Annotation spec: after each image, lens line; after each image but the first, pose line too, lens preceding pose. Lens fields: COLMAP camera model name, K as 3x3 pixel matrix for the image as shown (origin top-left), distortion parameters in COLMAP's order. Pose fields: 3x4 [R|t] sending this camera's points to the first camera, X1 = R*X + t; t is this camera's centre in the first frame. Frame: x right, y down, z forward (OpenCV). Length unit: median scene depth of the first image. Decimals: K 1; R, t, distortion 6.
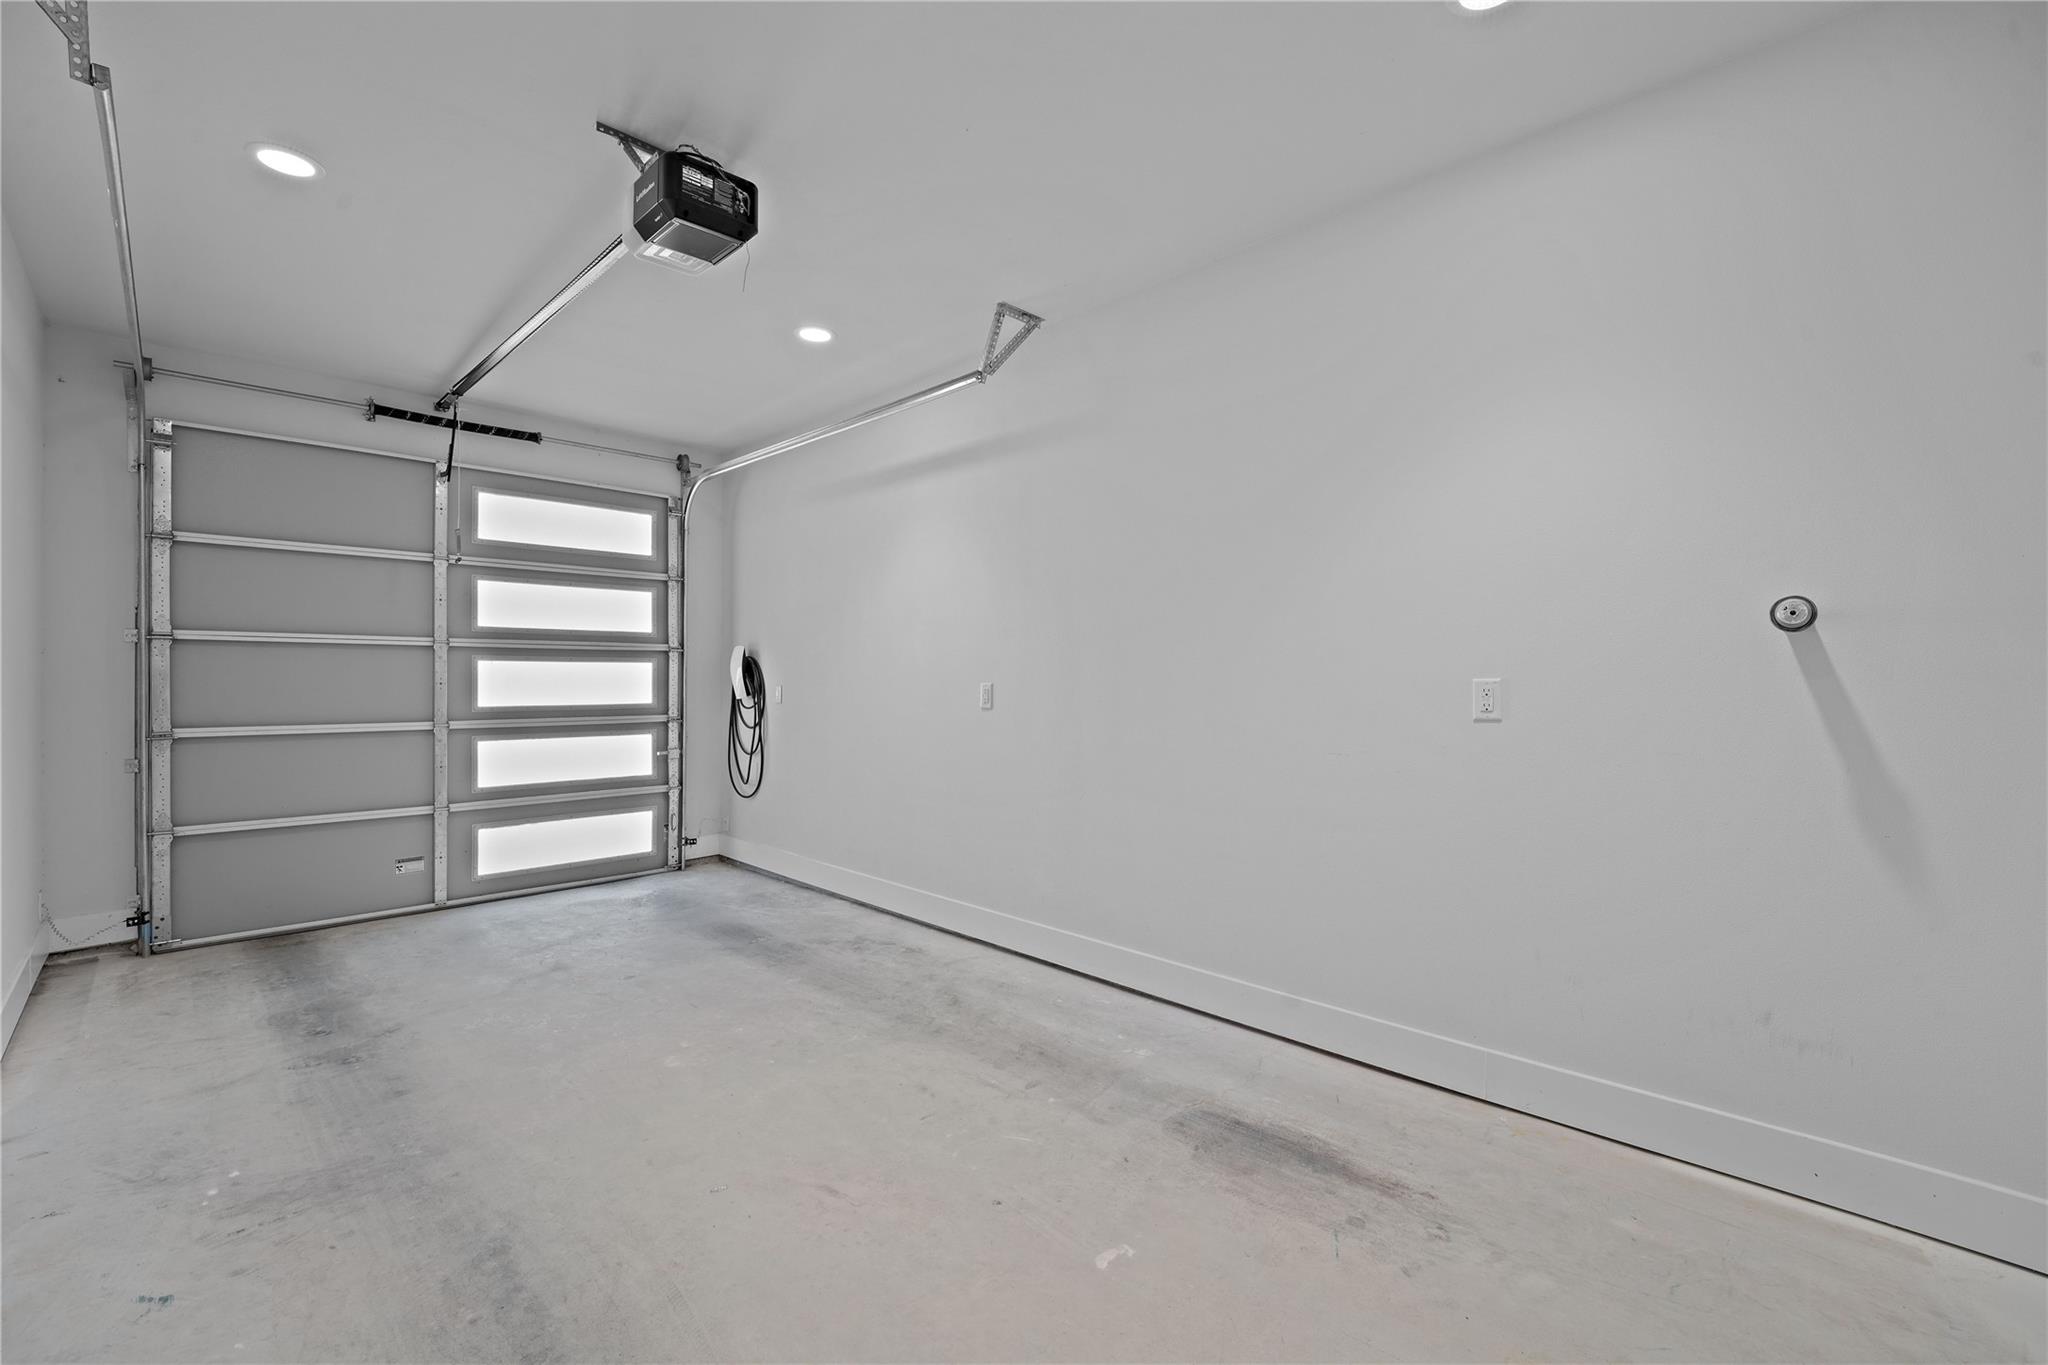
lens RADIAL K [[851.2, 0, 1033.3], [0, 851.2, 680.3], [0, 0, 1]] dist [-0.004726, -0.005889]
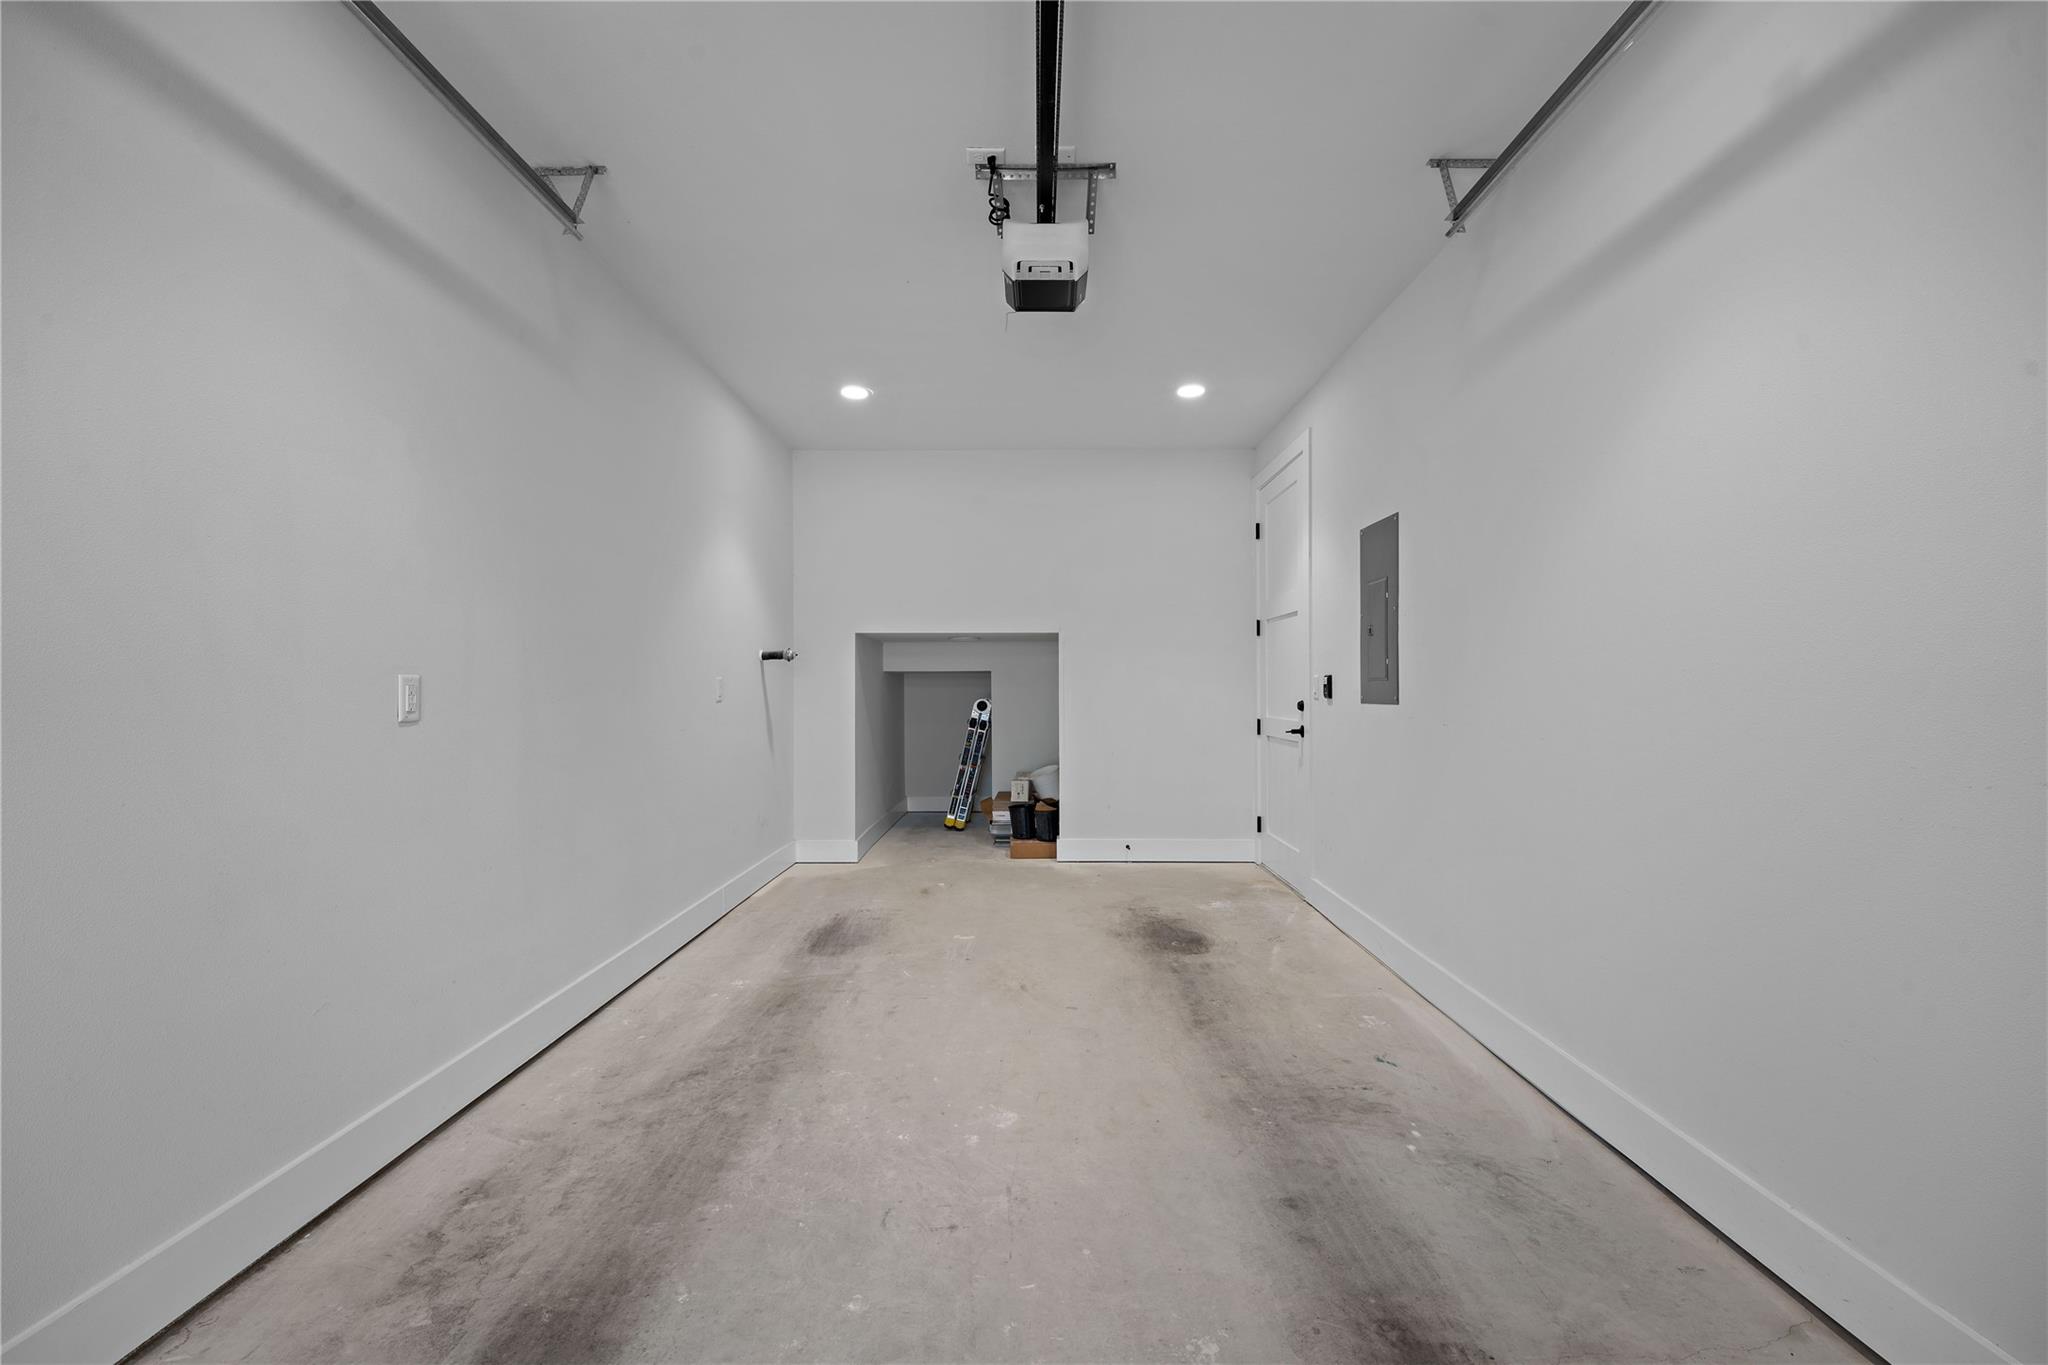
lens RADIAL K [[851.2, 0, 1028.4], [0, 851.2, 684.9], [0, 0, 1]] dist [-0.004726, -0.005889]
pose [[-0.695616, 0.003296, 0.718406, -1.111768], [0.003666, 0.999993, -0.001039, 0.016715], [-0.718404, 0.001911, -0.695623, 1.665684]]
